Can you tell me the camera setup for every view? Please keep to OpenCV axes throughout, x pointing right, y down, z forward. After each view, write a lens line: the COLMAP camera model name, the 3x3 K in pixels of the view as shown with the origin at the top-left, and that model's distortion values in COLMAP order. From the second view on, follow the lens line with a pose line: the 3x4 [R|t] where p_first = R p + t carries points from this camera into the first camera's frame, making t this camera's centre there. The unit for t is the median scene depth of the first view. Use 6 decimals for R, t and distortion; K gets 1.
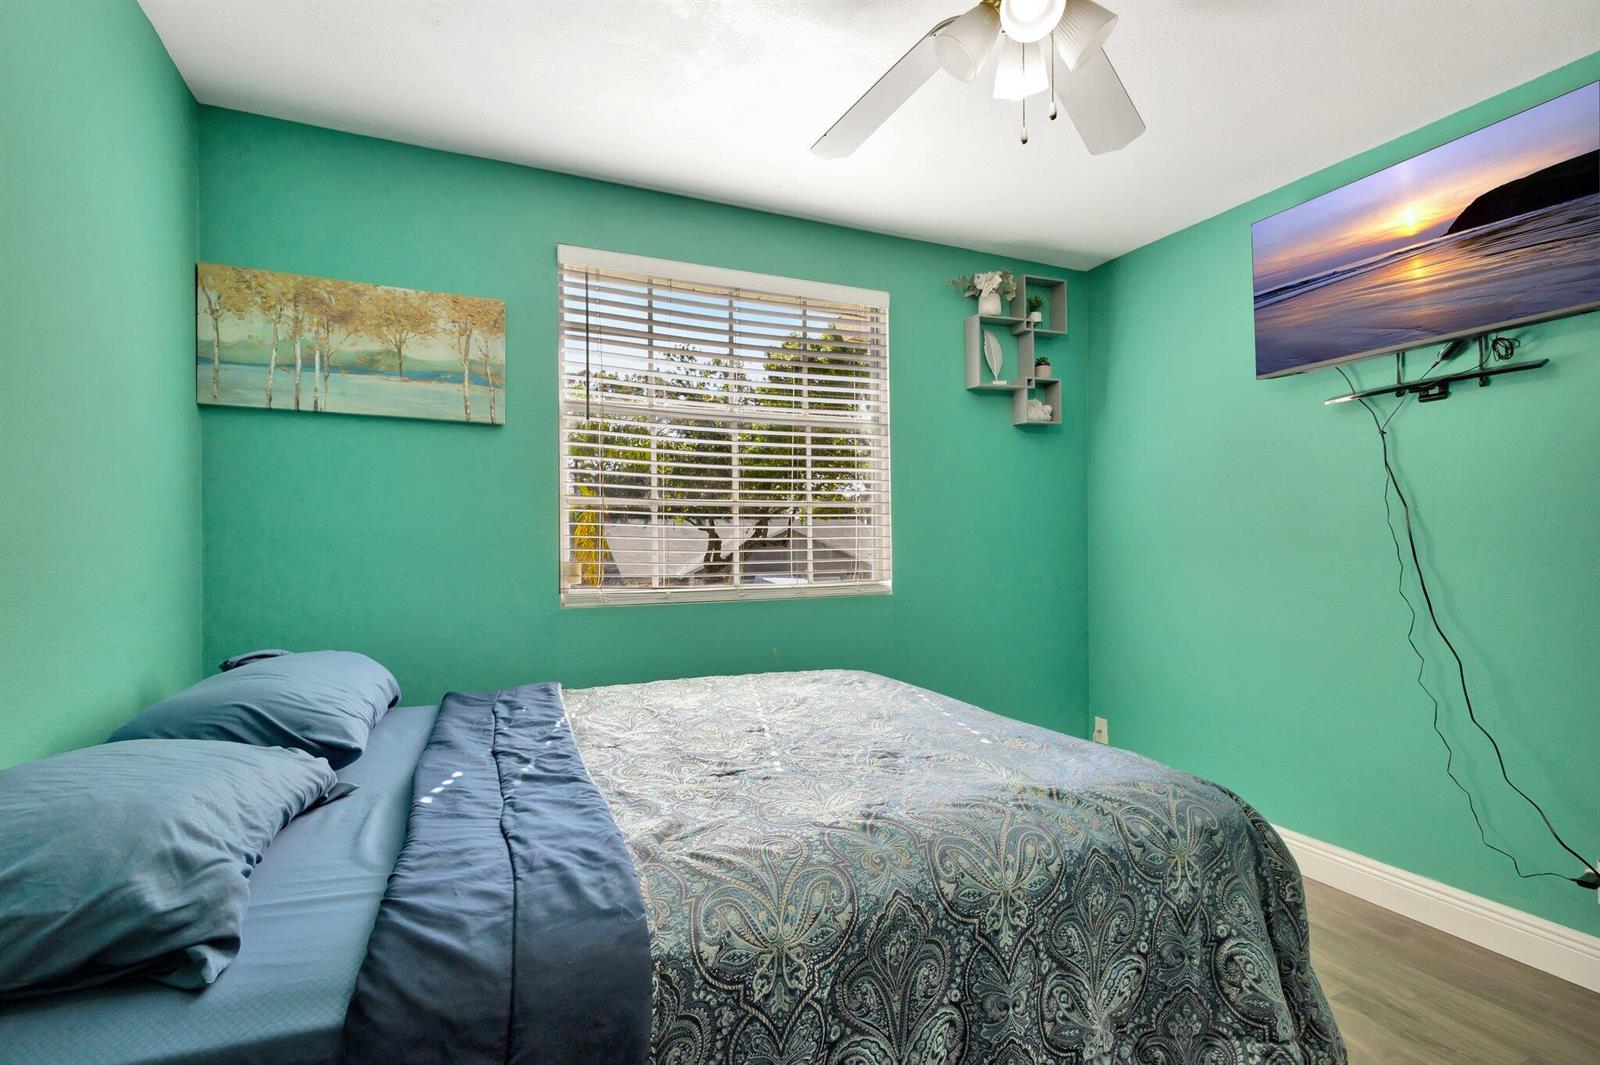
lens RADIAL K [[731.5, 0, 797.7], [0, 731.5, 535.7], [0, 0, 1]] dist [0.015769, -0.006503]
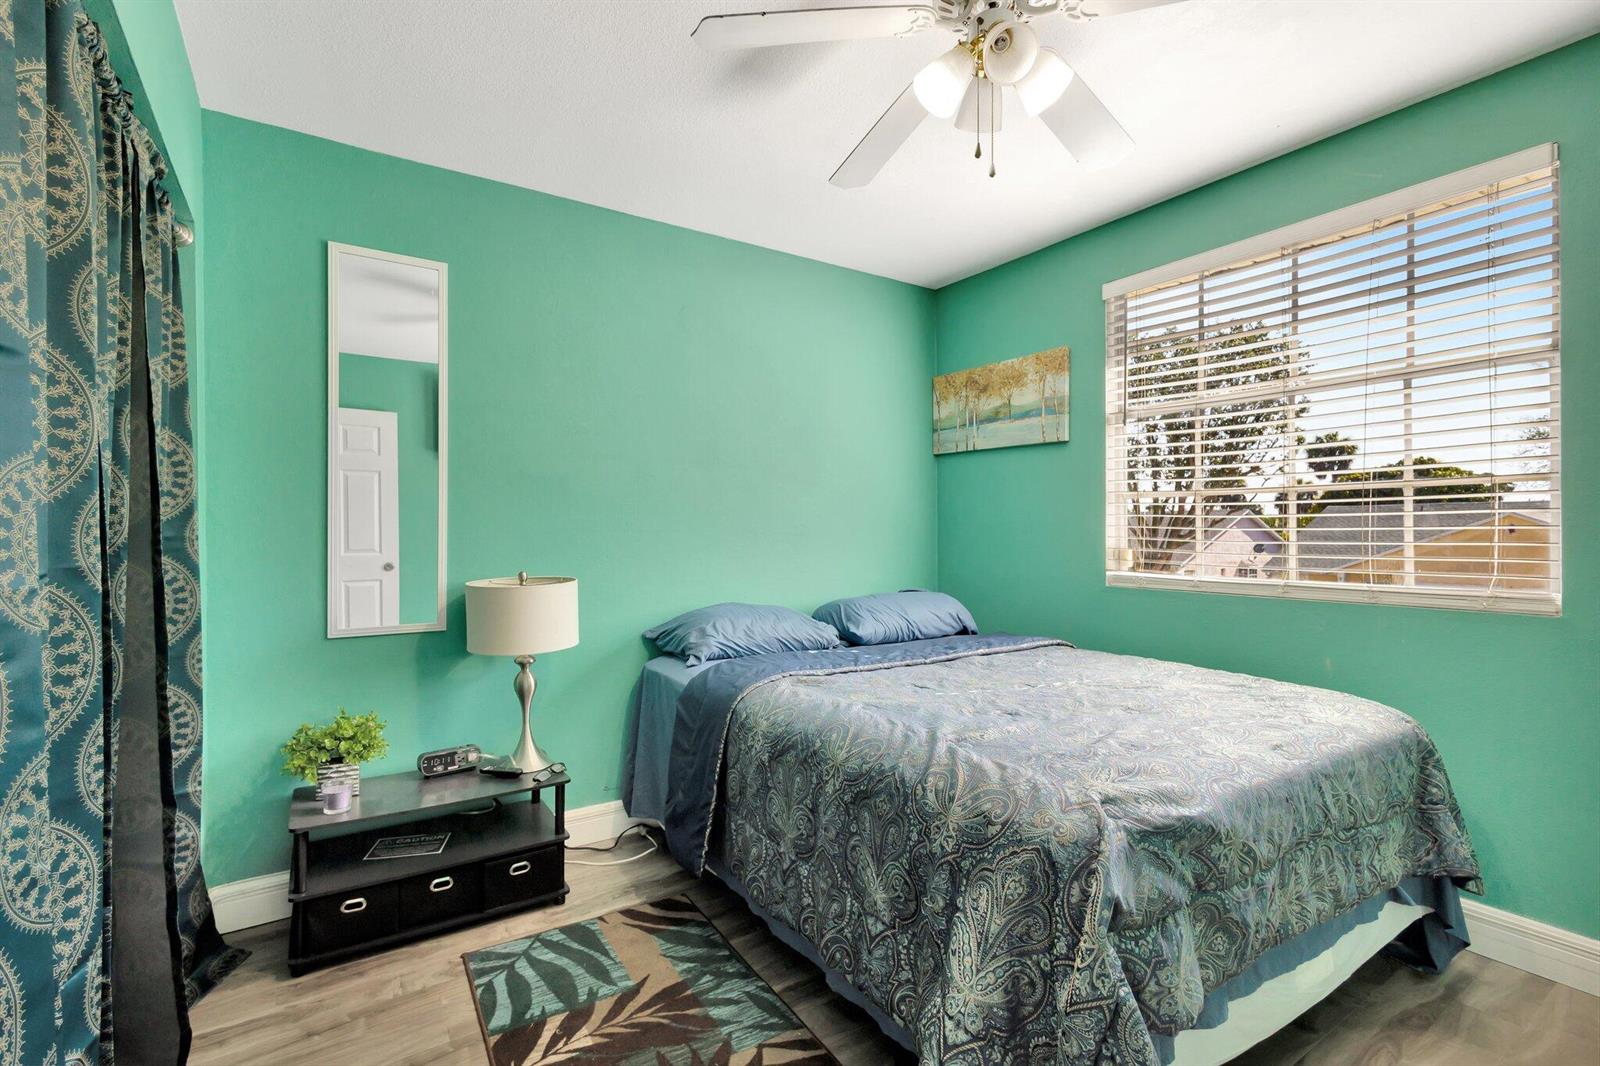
lens RADIAL K [[731.5, 0, 797.7], [0, 731.5, 536.2], [0, 0, 1]] dist [0.015769, -0.006503]
pose [[0.168534, 0.011511, -0.985629, 0.875810], [0.002820, 0.999922, 0.012160, 0.000800], [0.985692, -0.004829, 0.168488, 0.335261]]
